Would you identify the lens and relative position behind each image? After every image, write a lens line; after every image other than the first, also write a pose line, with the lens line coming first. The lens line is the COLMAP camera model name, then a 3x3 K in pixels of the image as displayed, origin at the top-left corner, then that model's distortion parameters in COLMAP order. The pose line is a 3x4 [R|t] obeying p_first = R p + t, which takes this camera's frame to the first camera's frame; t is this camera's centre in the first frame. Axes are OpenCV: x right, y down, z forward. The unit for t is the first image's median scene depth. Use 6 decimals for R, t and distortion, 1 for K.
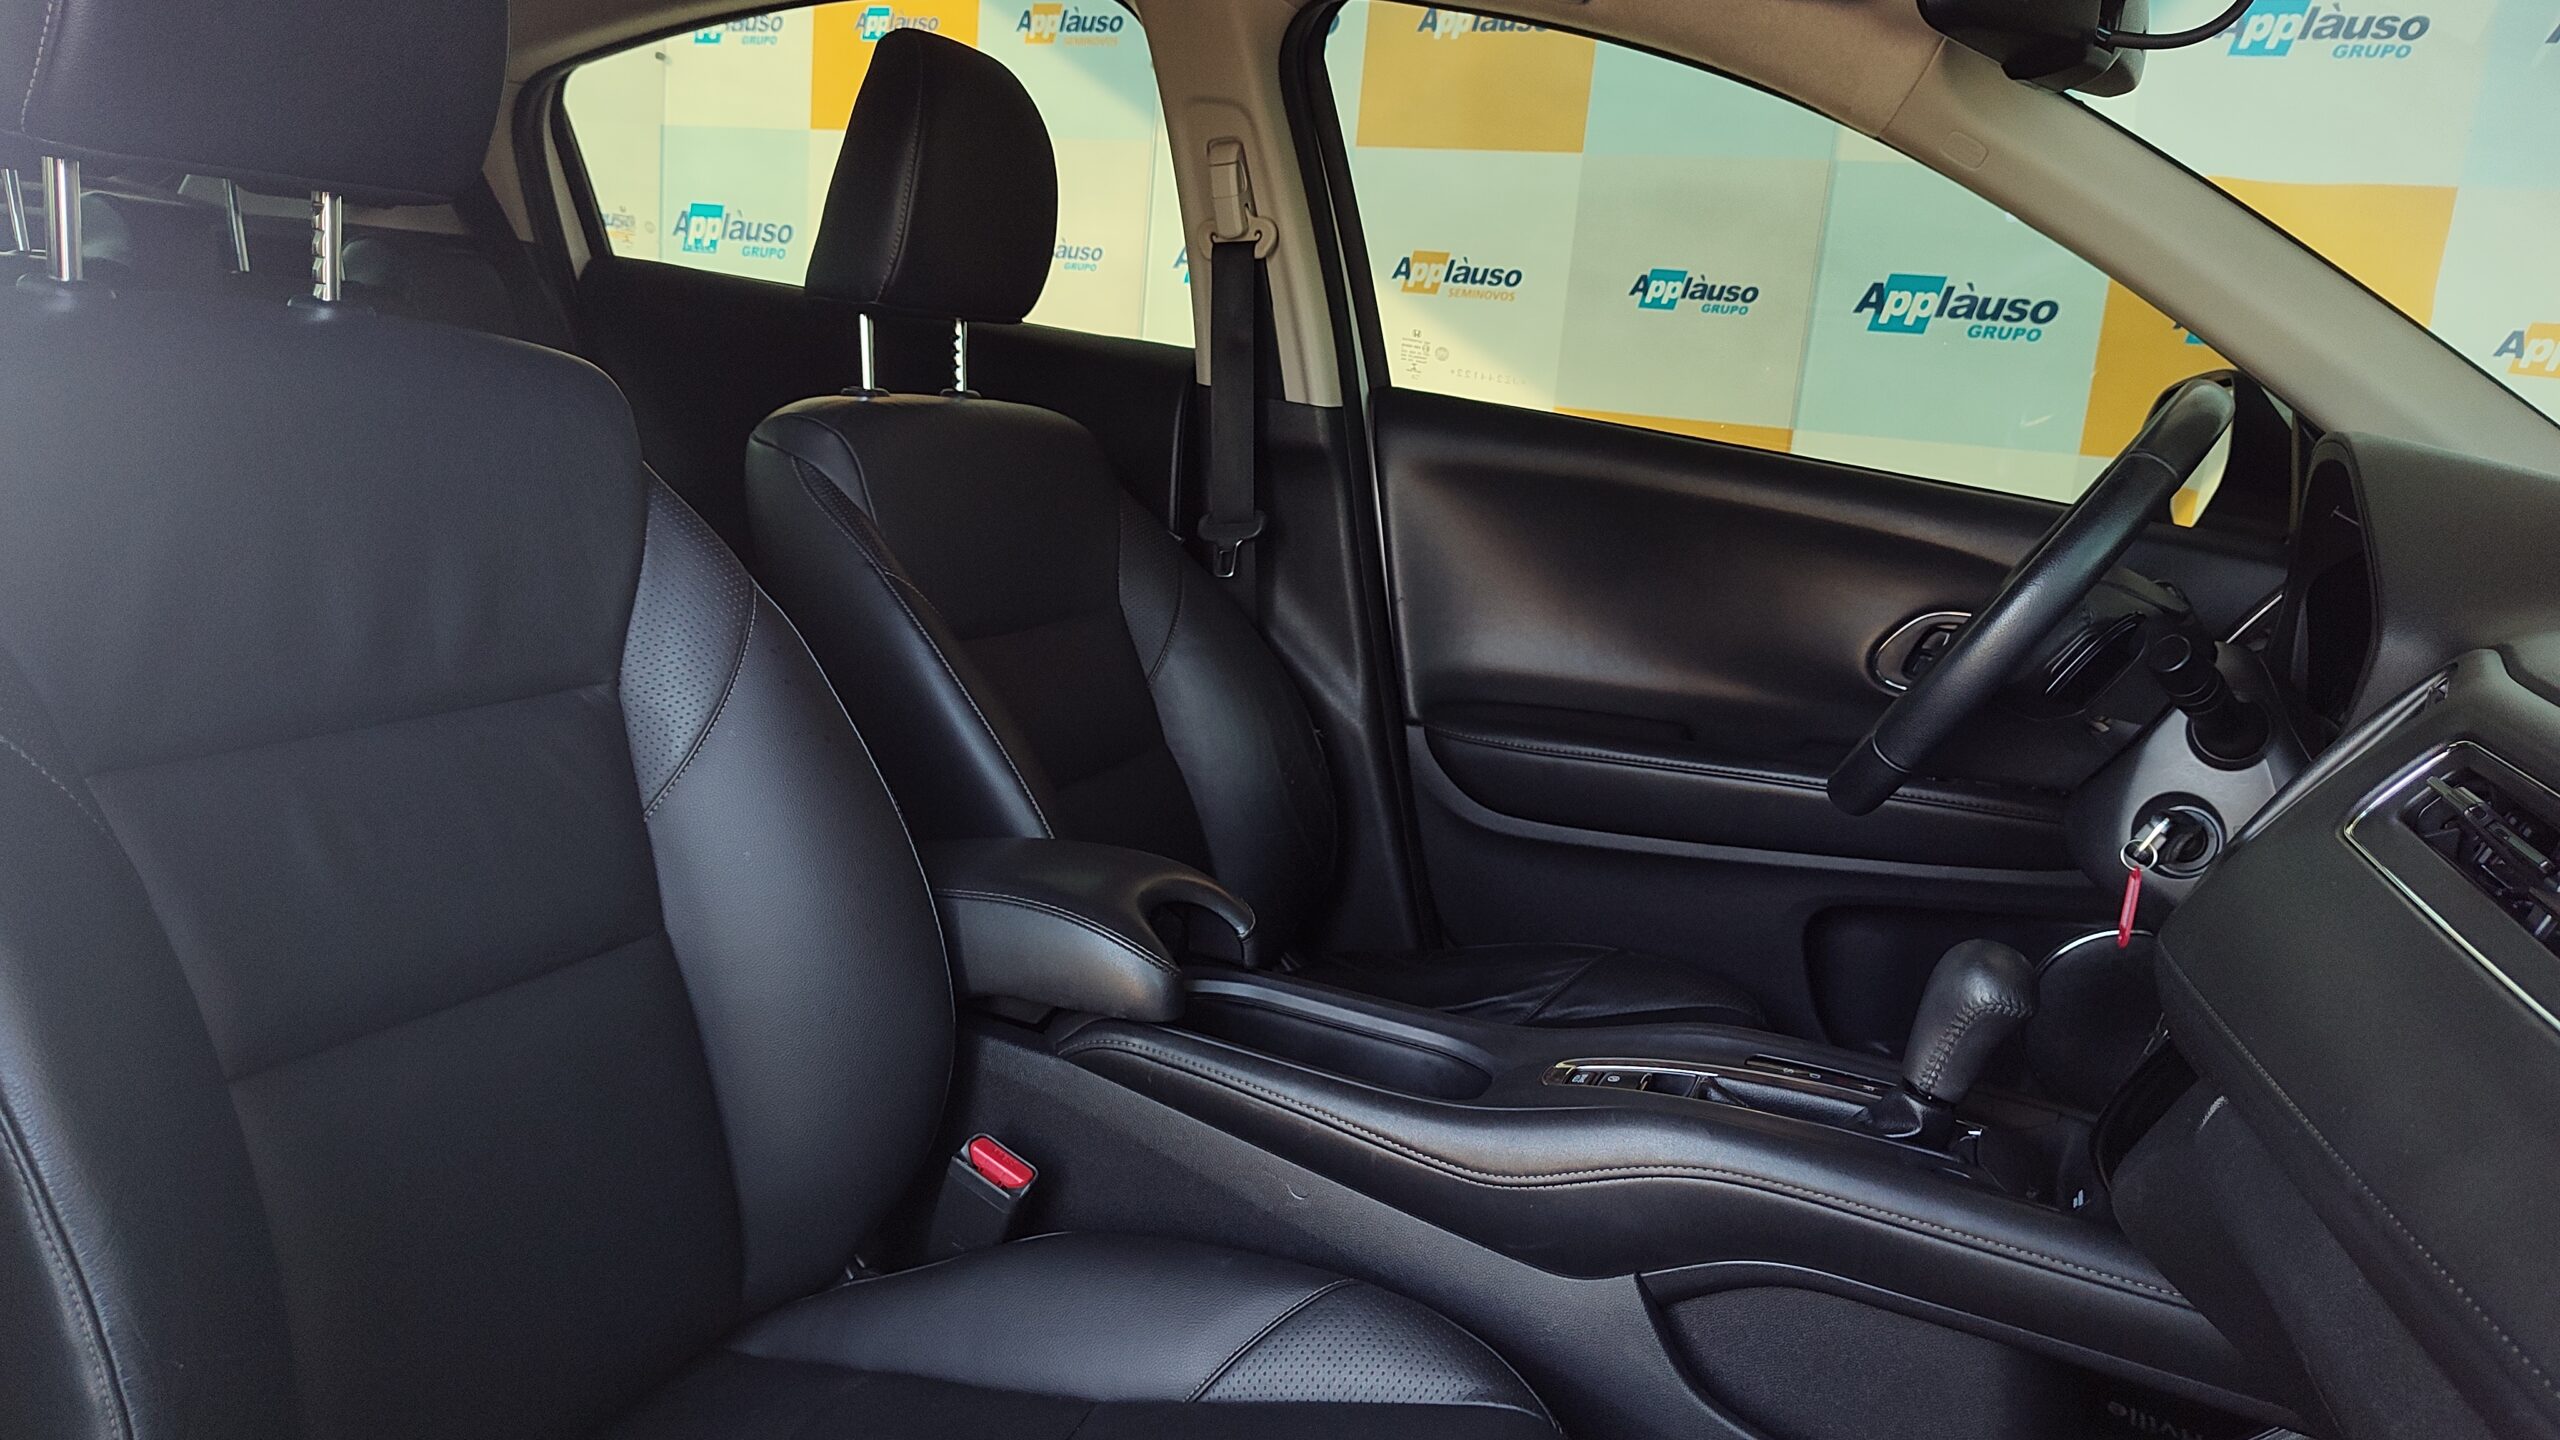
lens RADIAL K [[1786.2, 0, 1268.8], [0, 1786.2, 733.1], [0, 0, 1]] dist [0.028219, -0.036977]
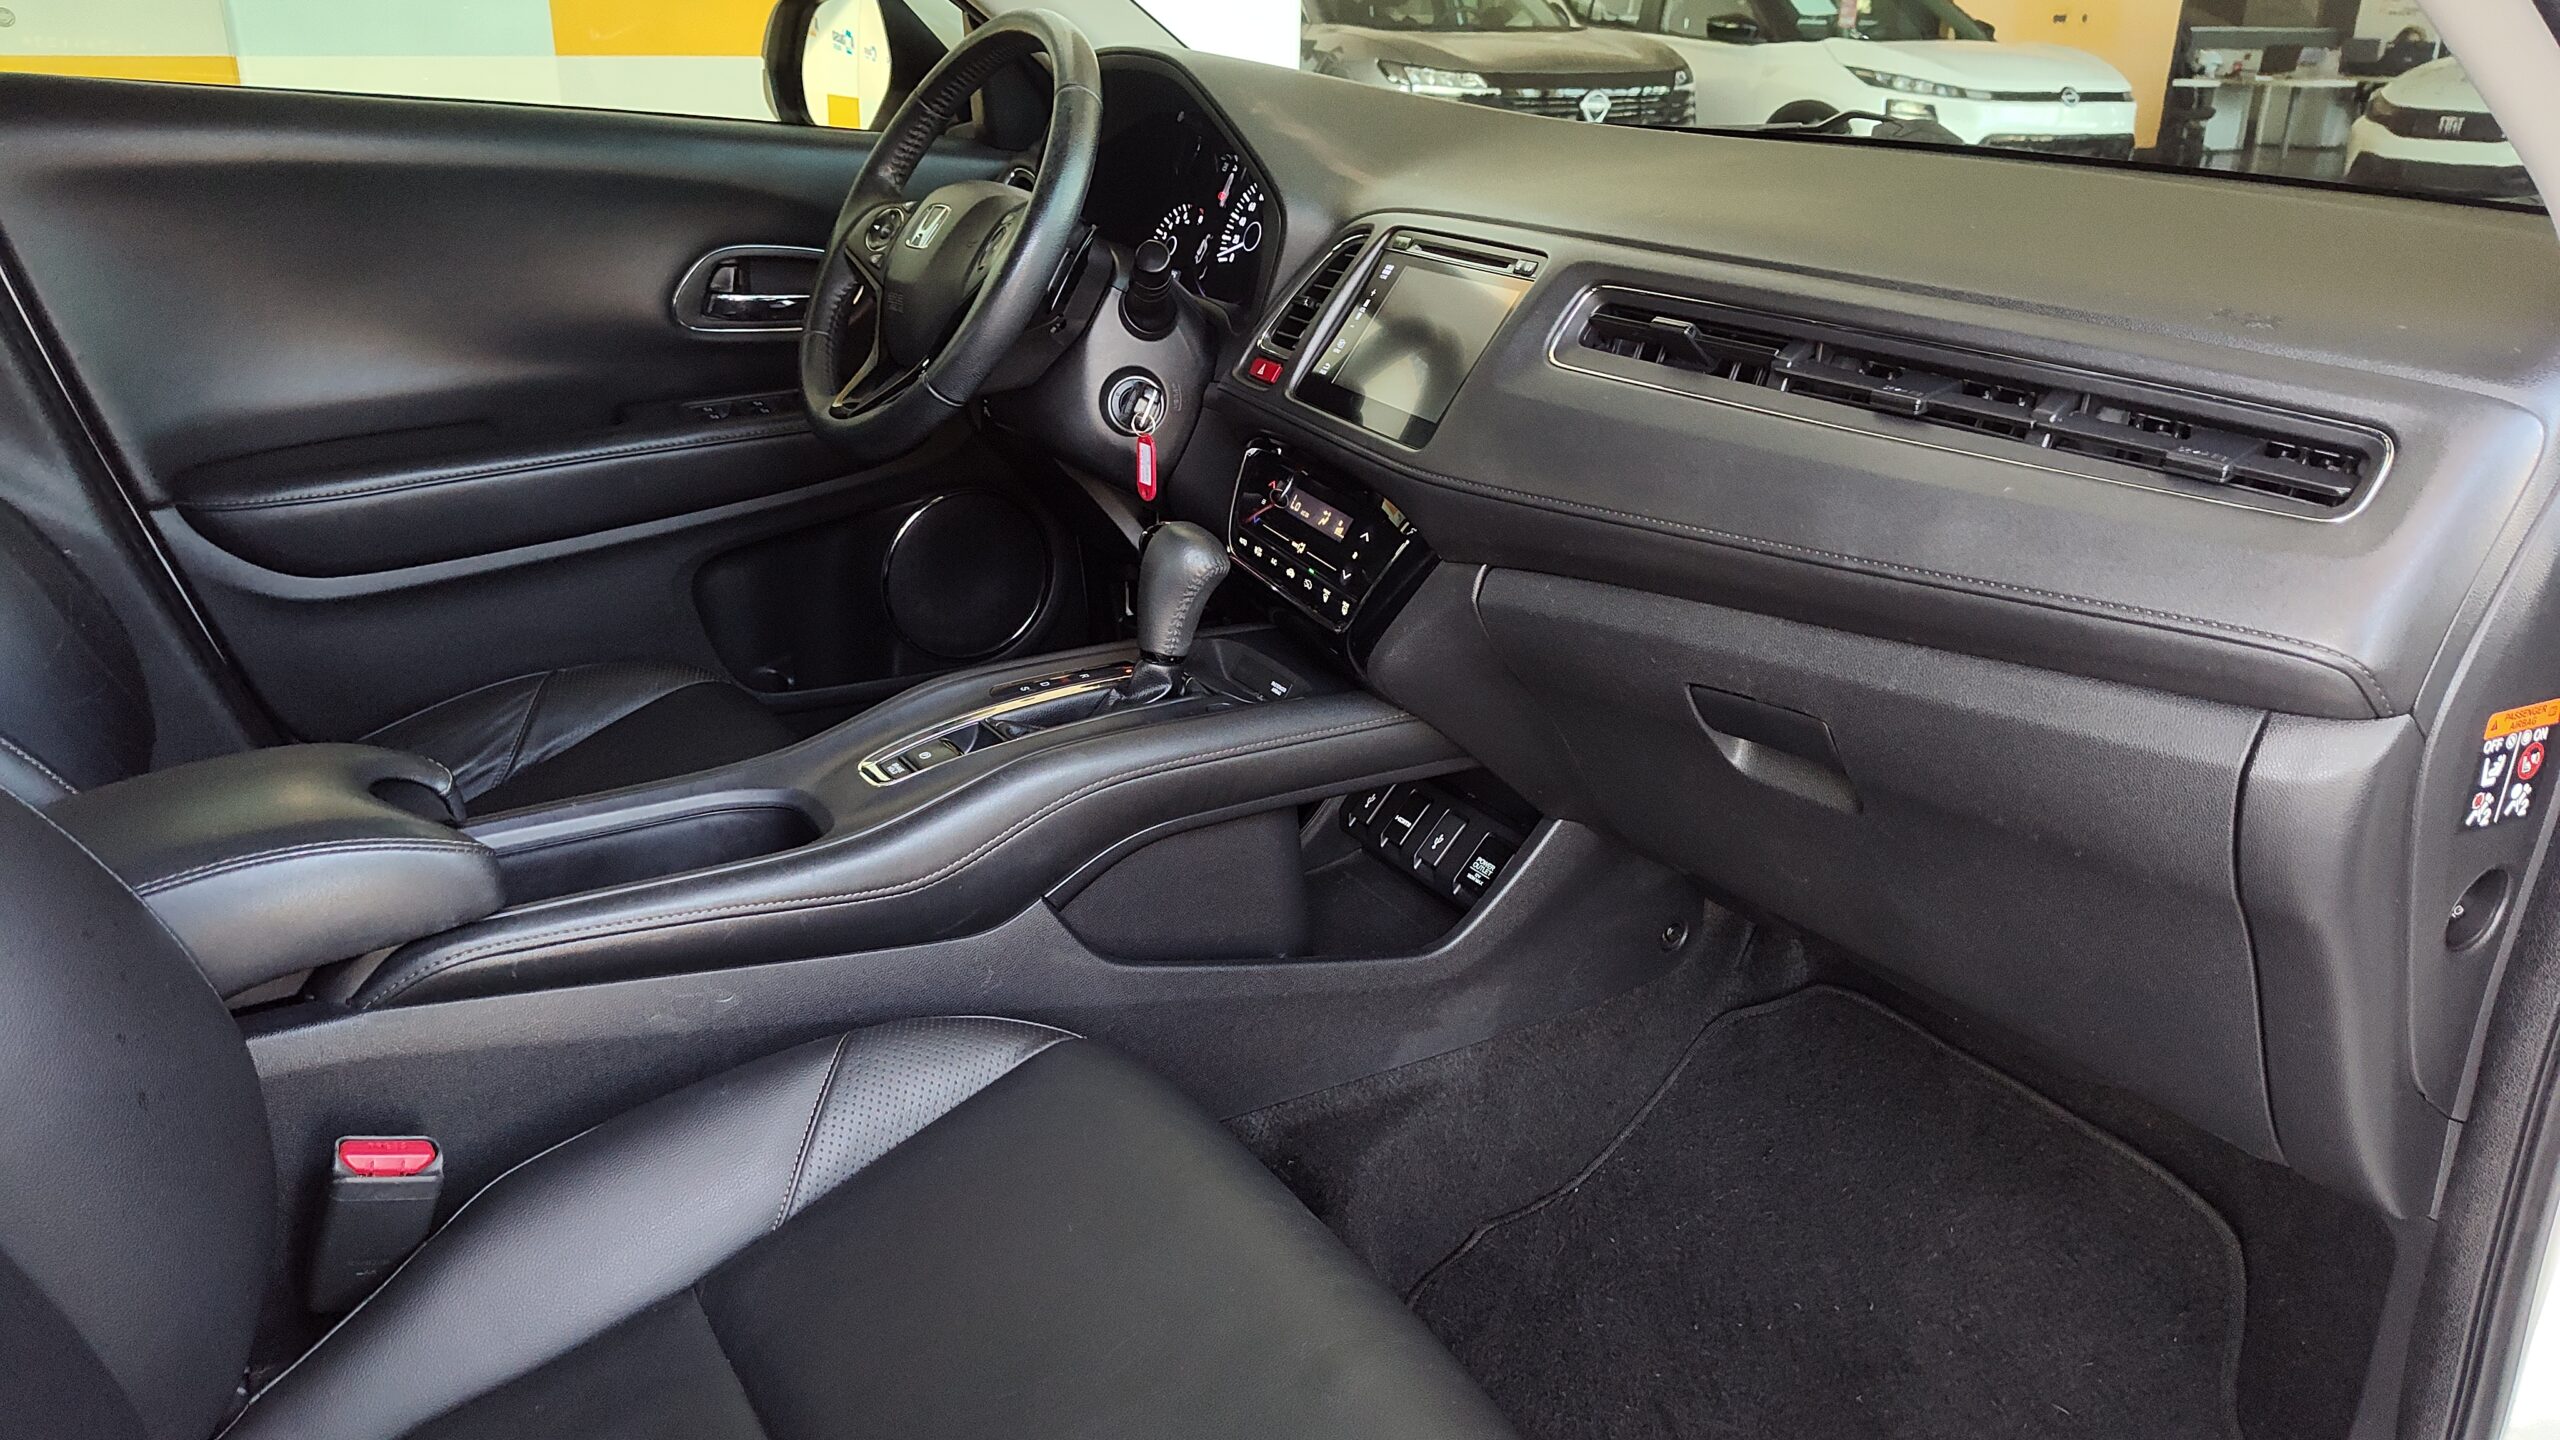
lens RADIAL K [[1786.2, 0, 1268.8], [0, 1786.2, 733.1], [0, 0, 1]] dist [0.028219, -0.036977]
pose [[0.533338, -0.385715, 0.752844, -0.469489], [0.199789, 0.922248, 0.330972, -0.123515], [-0.821970, -0.026110, 0.568932, 0.212595]]
